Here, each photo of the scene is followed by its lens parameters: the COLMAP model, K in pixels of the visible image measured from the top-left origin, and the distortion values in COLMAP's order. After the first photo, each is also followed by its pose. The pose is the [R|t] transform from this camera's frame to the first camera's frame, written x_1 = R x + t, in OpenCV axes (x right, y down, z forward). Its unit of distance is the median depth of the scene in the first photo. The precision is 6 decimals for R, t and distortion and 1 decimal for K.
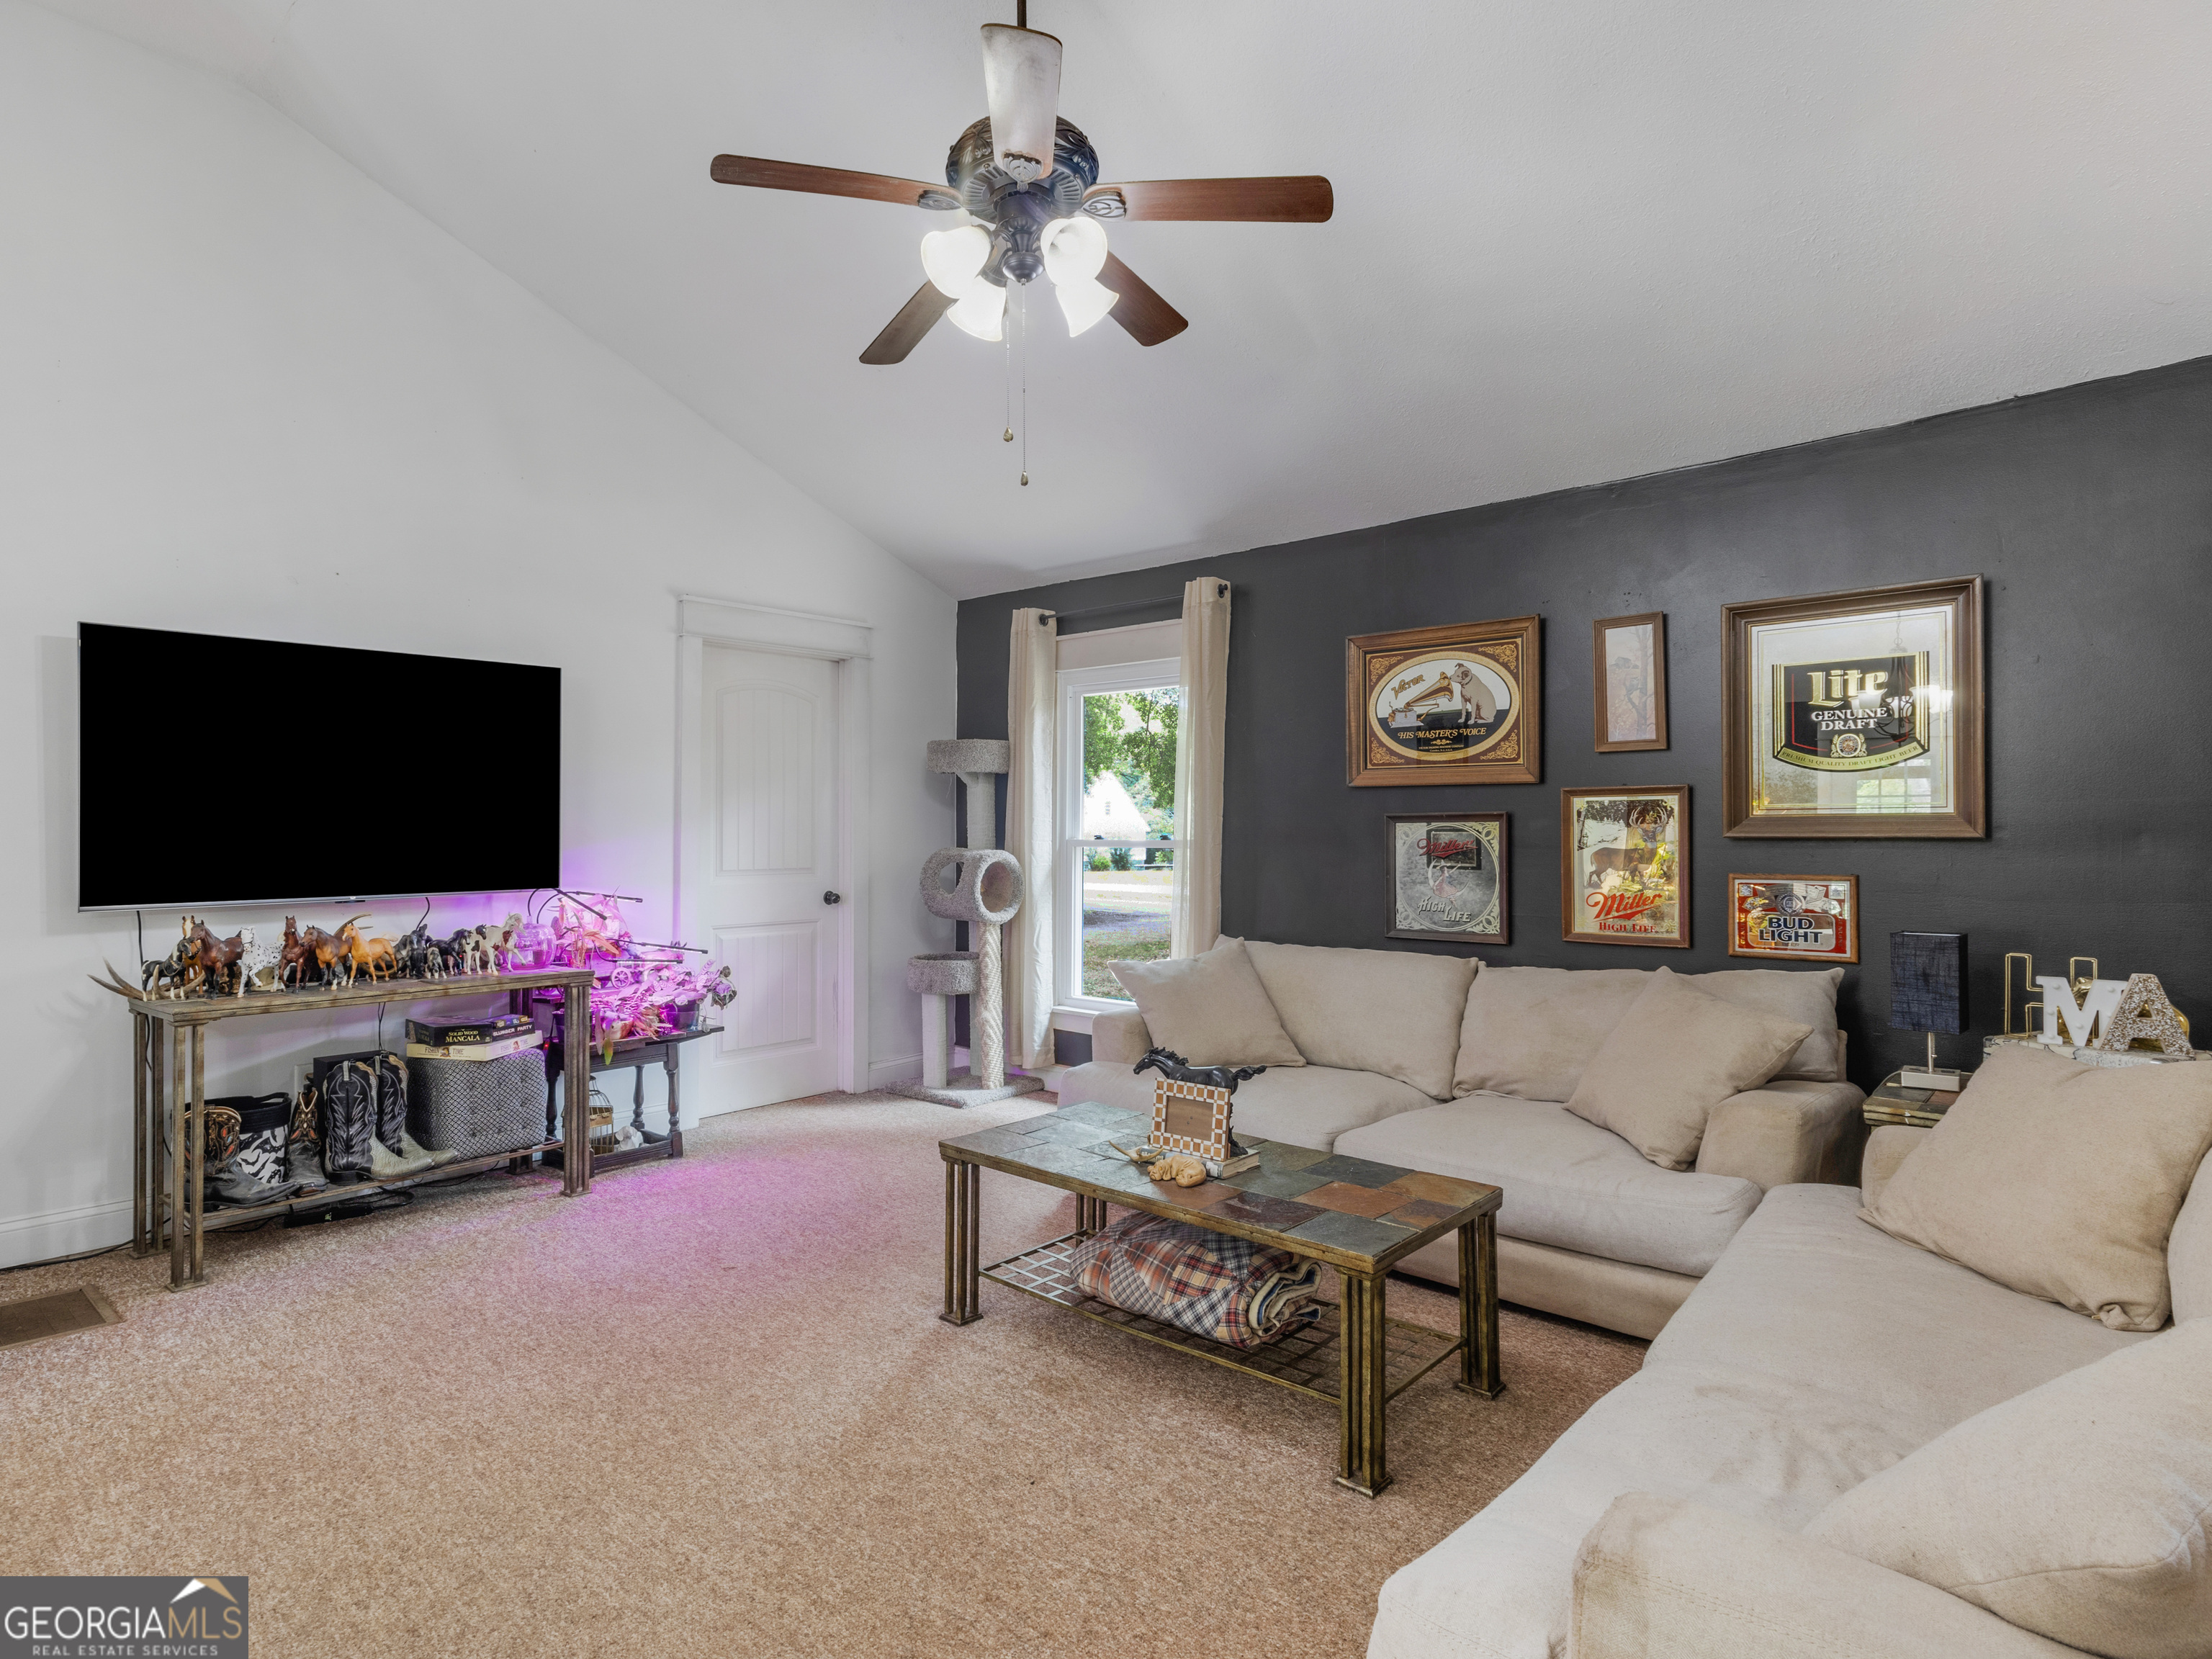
lens RADIAL K [[1203.8, 0, 1105.6], [0, 1203.8, 826.0], [0, 0, 1]] dist [-0.001230, 0.000689]
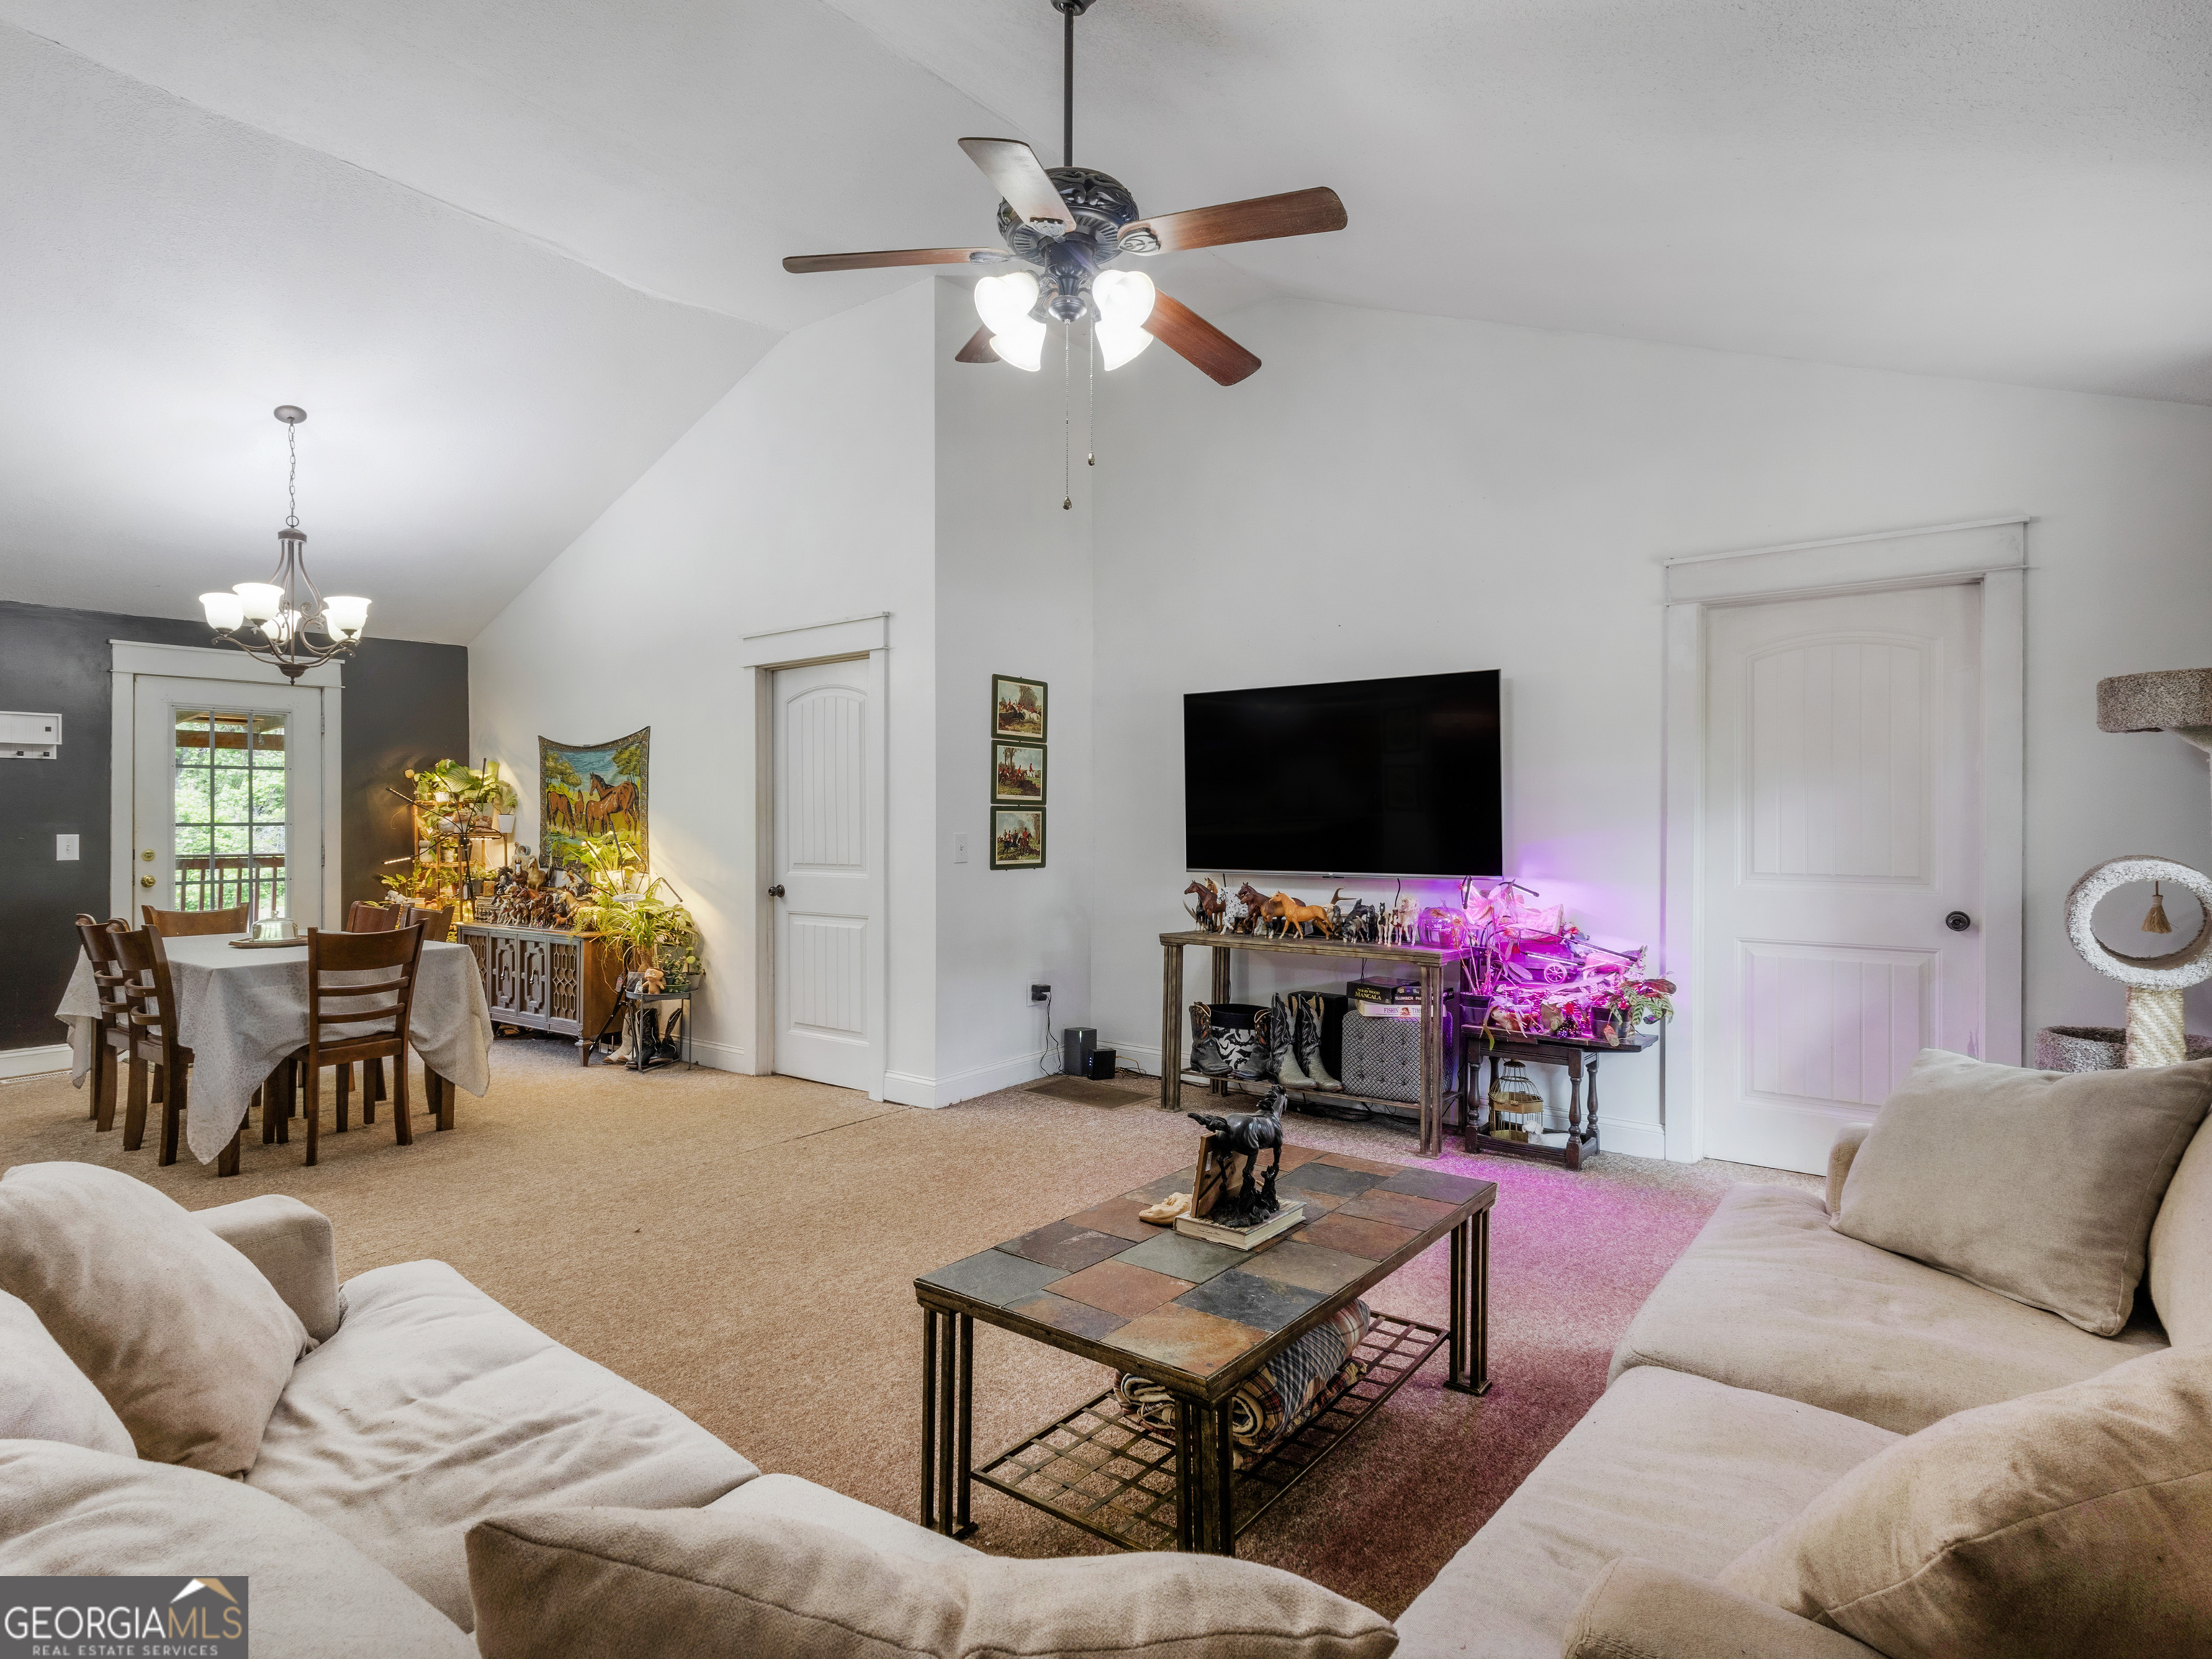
lens RADIAL K [[1198.9, 0, 969.9], [0, 1198.9, 832.7], [0, 0, 1]] dist [0.000528, 0.002257]
pose [[0.013068, 0.012754, -0.999833, 0.602668], [0.002335, 0.999916, 0.012786, -0.003133], [0.999912, -0.002501, 0.013037, 0.534490]]
